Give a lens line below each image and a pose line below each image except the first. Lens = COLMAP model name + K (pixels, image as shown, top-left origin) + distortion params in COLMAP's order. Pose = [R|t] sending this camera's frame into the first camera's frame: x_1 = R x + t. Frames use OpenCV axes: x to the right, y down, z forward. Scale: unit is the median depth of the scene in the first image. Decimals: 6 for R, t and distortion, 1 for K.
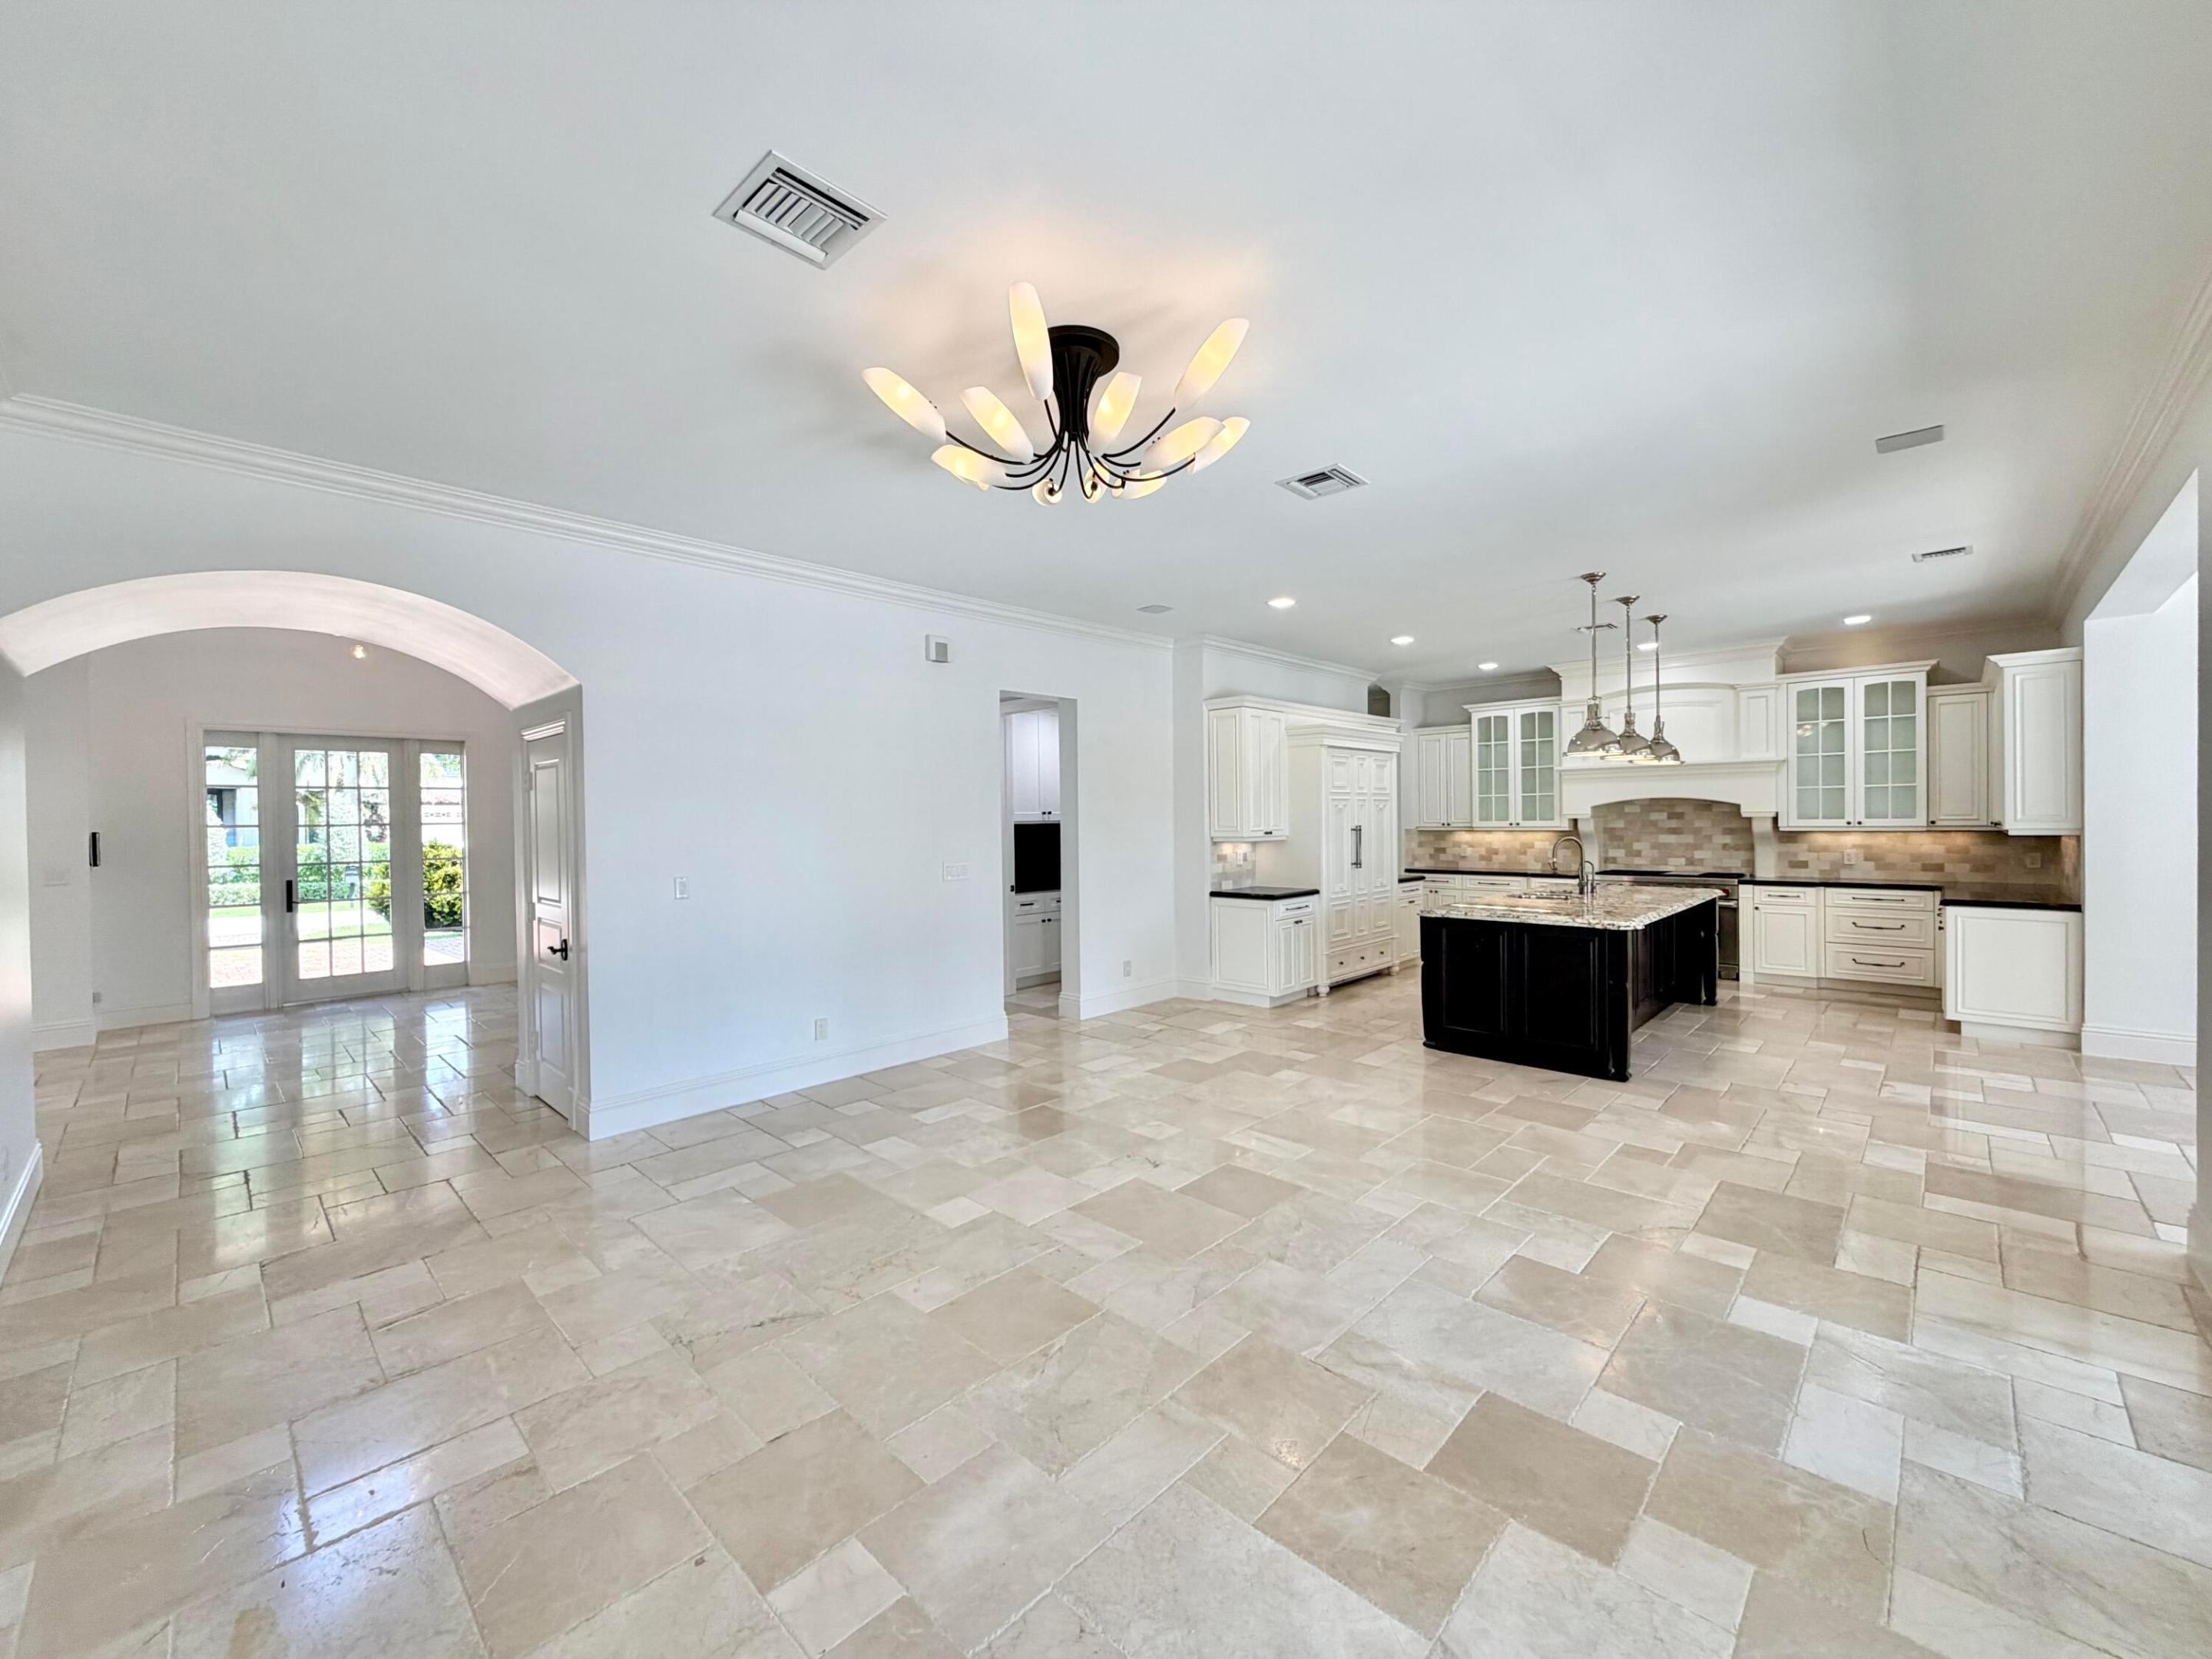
lens RADIAL K [[881.6, 0, 1101.1], [0, 881.6, 828.5], [0, 0, 1]] dist [-0.000319, 0.000566]
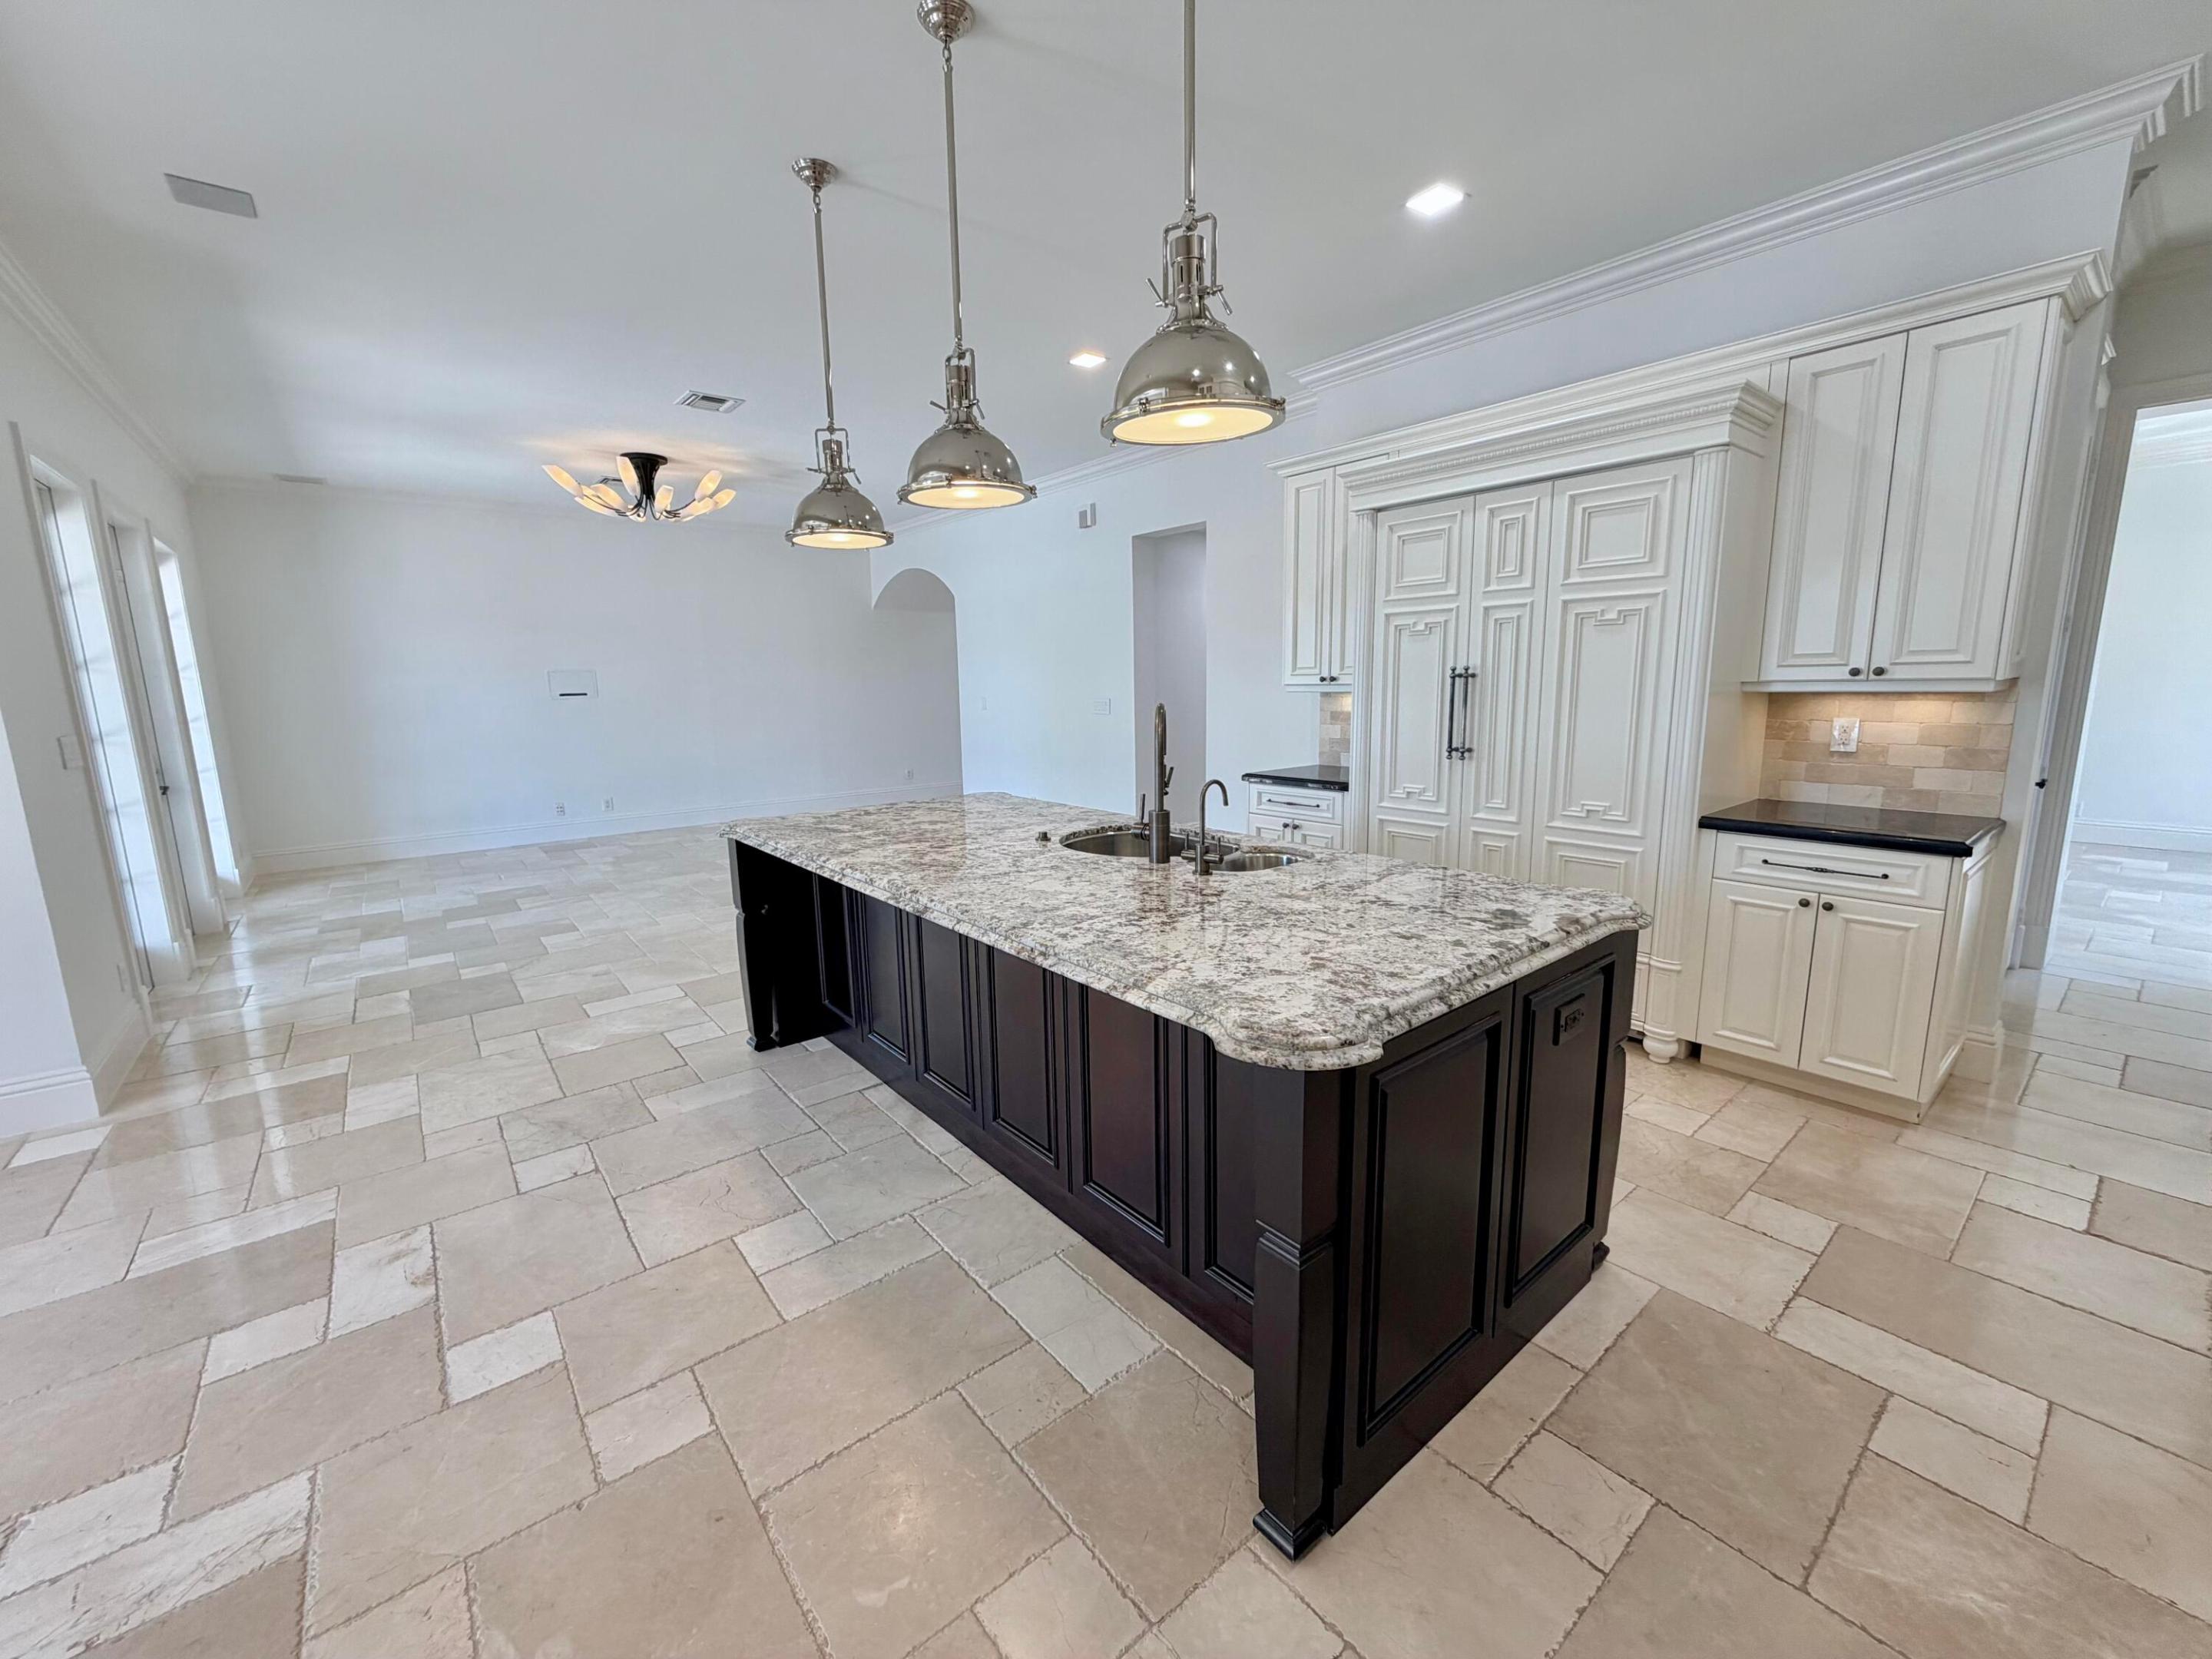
lens RADIAL K [[881.6, 0, 1099.6], [0, 881.6, 827.2], [0, 0, 1]] dist [-0.000319, 0.000566]
pose [[-0.125272, 0.182346, -0.975221, 0.802765], [0.009427, 0.983139, 0.182615, -0.007164], [0.992078, 0.013683, -0.124879, 0.899691]]
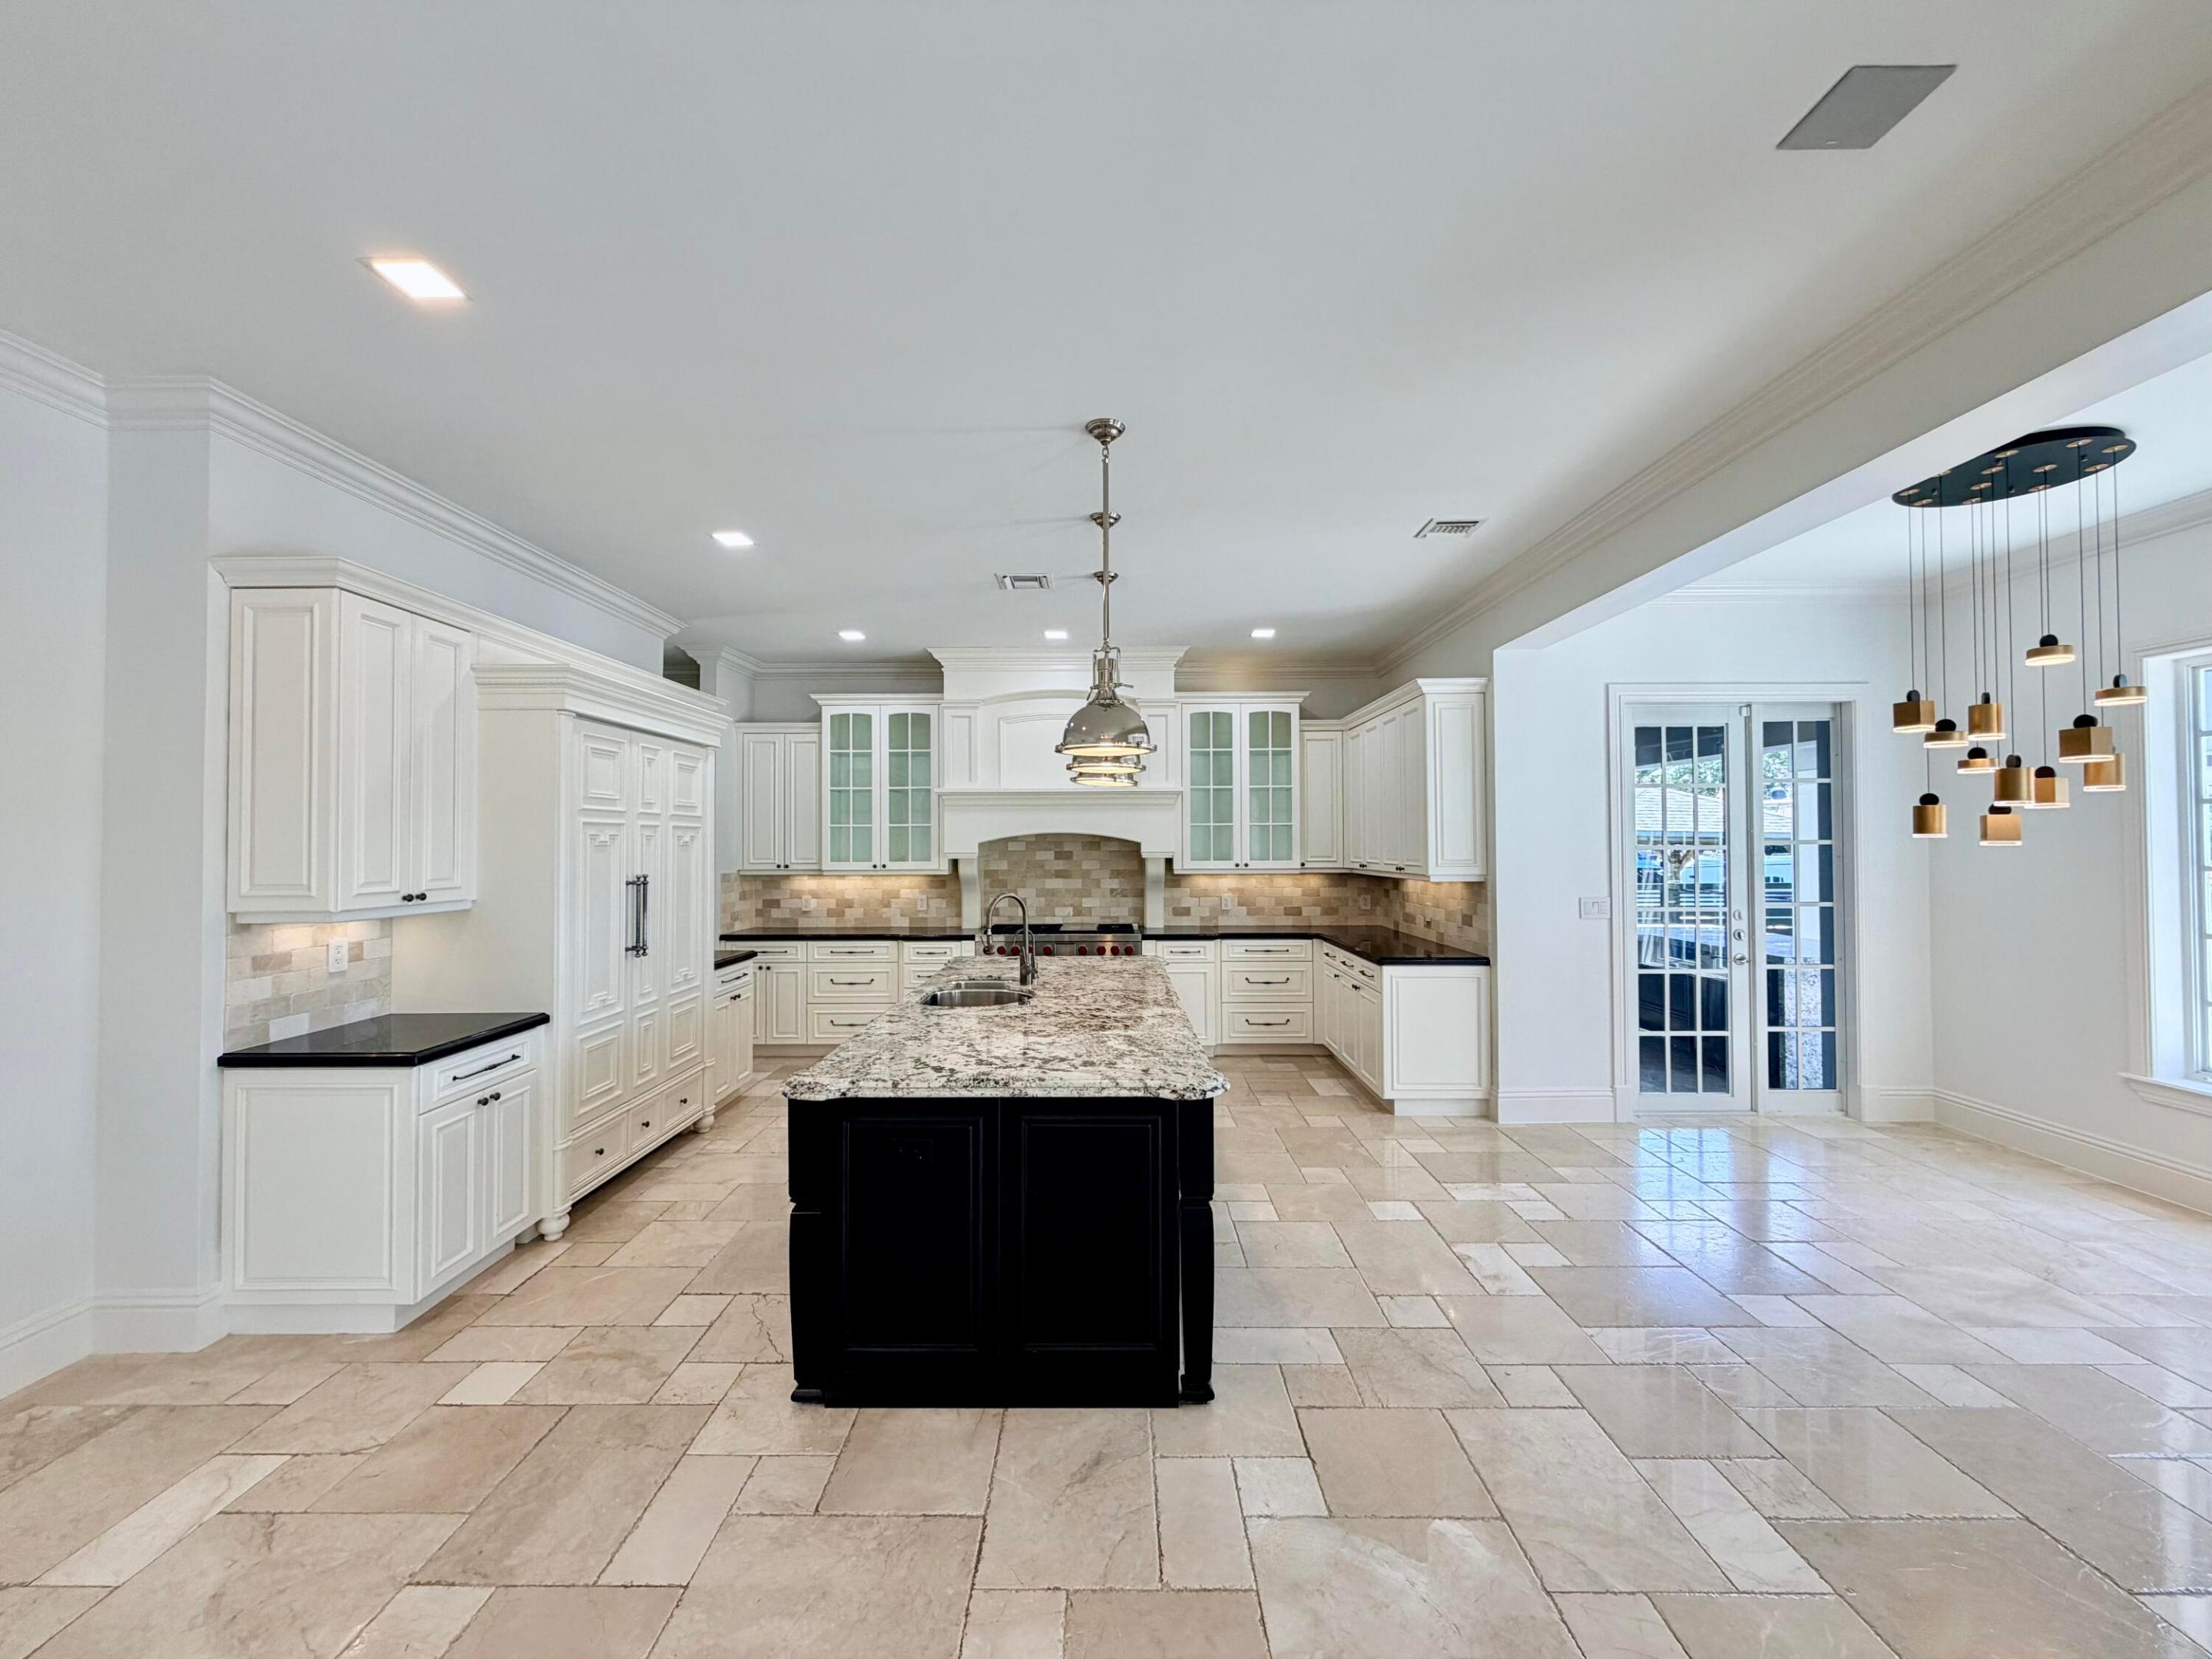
lens RADIAL K [[881.6, 0, 1100.2], [0, 881.6, 827.2], [0, 0, 1]] dist [-0.000319, 0.000566]
pose [[0.726311, 0.022904, 0.686985, 0.133438], [0.002675, 0.999343, -0.036146, -0.012728], [-0.687361, 0.028091, 0.725772, 0.444479]]
